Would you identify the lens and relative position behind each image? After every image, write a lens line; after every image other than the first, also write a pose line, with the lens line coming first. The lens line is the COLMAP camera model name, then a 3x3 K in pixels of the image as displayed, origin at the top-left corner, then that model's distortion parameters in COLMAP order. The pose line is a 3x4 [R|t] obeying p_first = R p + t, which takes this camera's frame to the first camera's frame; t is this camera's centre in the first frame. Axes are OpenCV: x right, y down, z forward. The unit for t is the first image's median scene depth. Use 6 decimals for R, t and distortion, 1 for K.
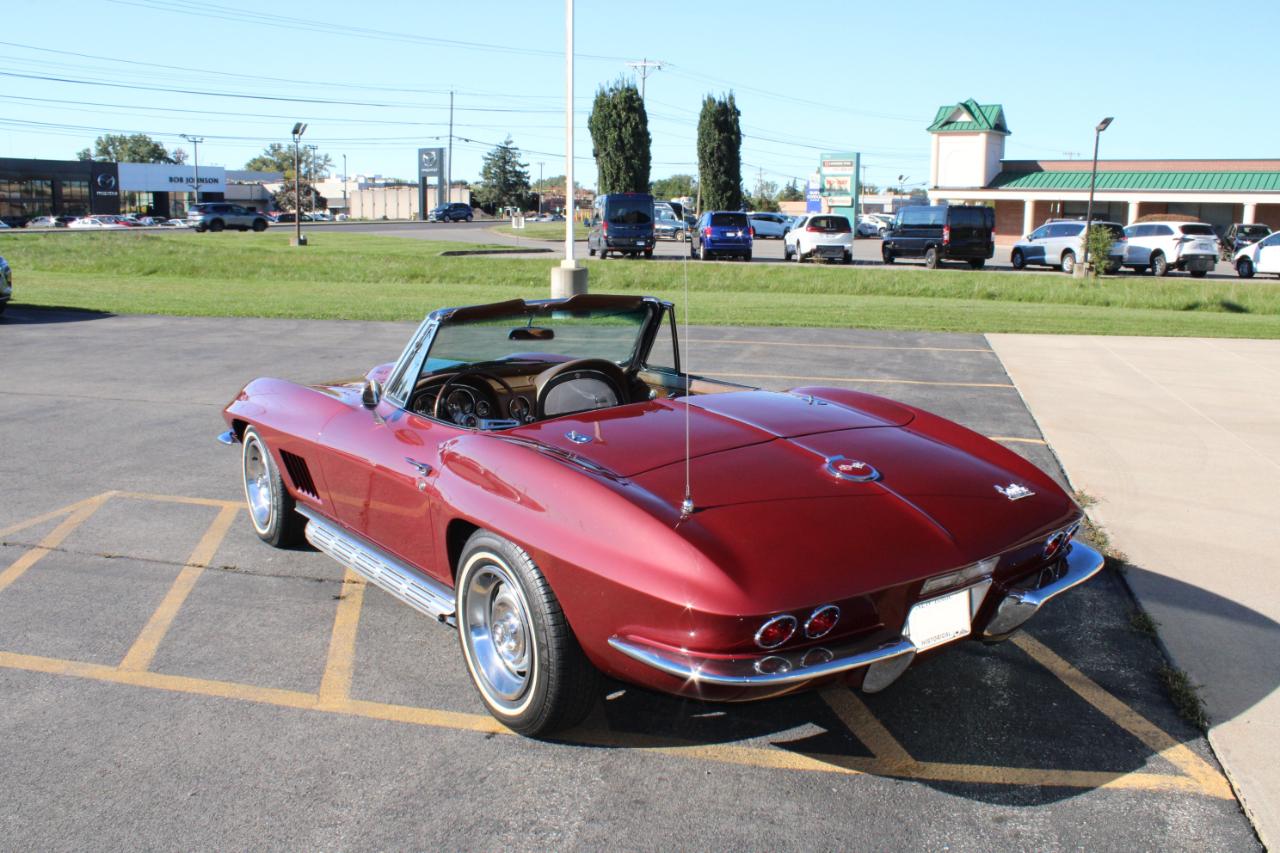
lens RADIAL K [[1101.4, 0, 636.5], [0, 1101.4, 425.2], [0, 0, 1]] dist [-0.151377, 0.127686]
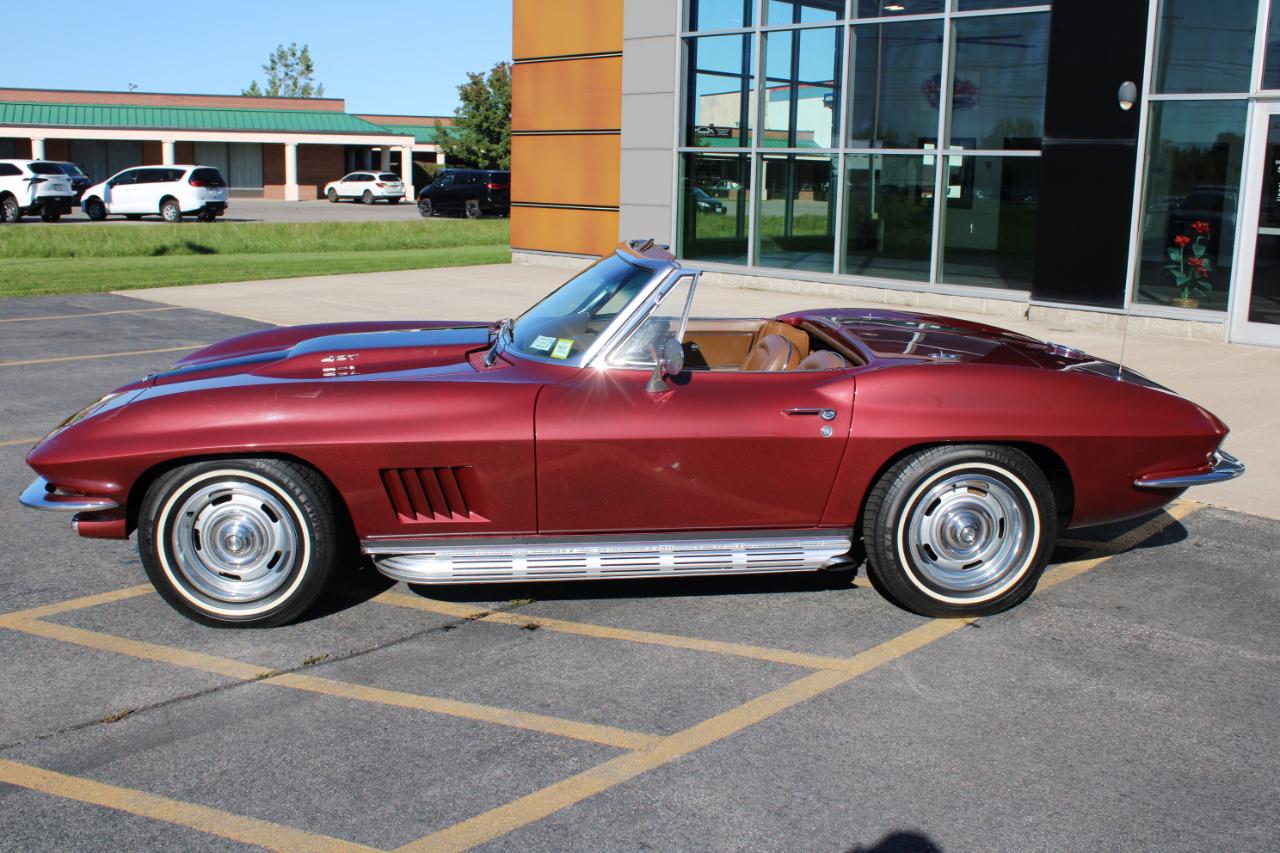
lens RADIAL K [[1262.6, 0, 639.4], [0, 1262.6, 422.5], [0, 0, 1]] dist [-0.136427, 0.143565]
pose [[0.516957, -0.161302, 0.840676, -0.114751], [0.142149, 0.984626, 0.101511, -0.008602], [-0.844126, 0.067025, 0.531939, 0.049162]]
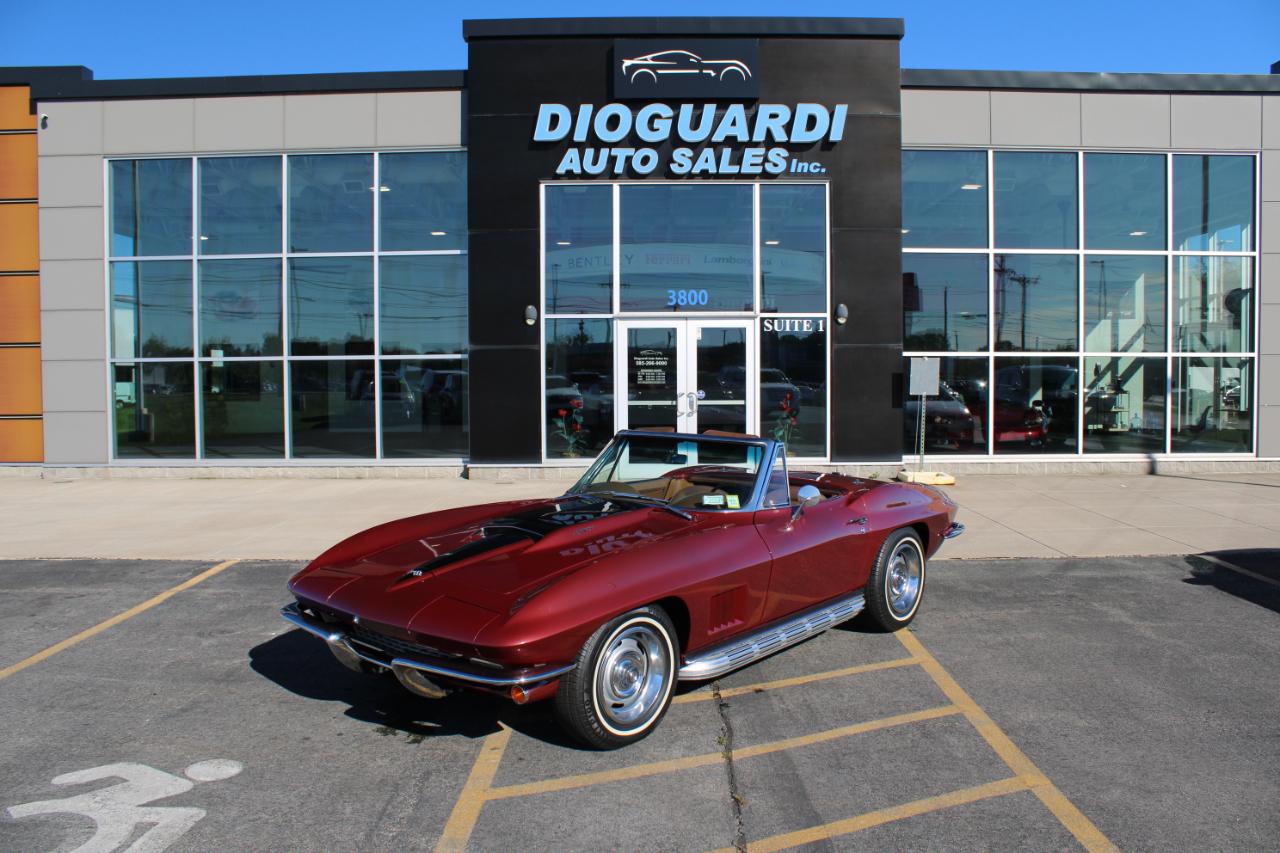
lens RADIAL K [[1054.1, 0, 639.3], [0, 1054.1, 423.9], [0, 0, 1]] dist [-0.167034, 0.141737]
pose [[-0.235085, -0.050422, 0.970666, -0.153914], [0.185602, 0.977949, 0.095751, -0.030026], [-0.954090, 0.202668, -0.220542, 0.152855]]
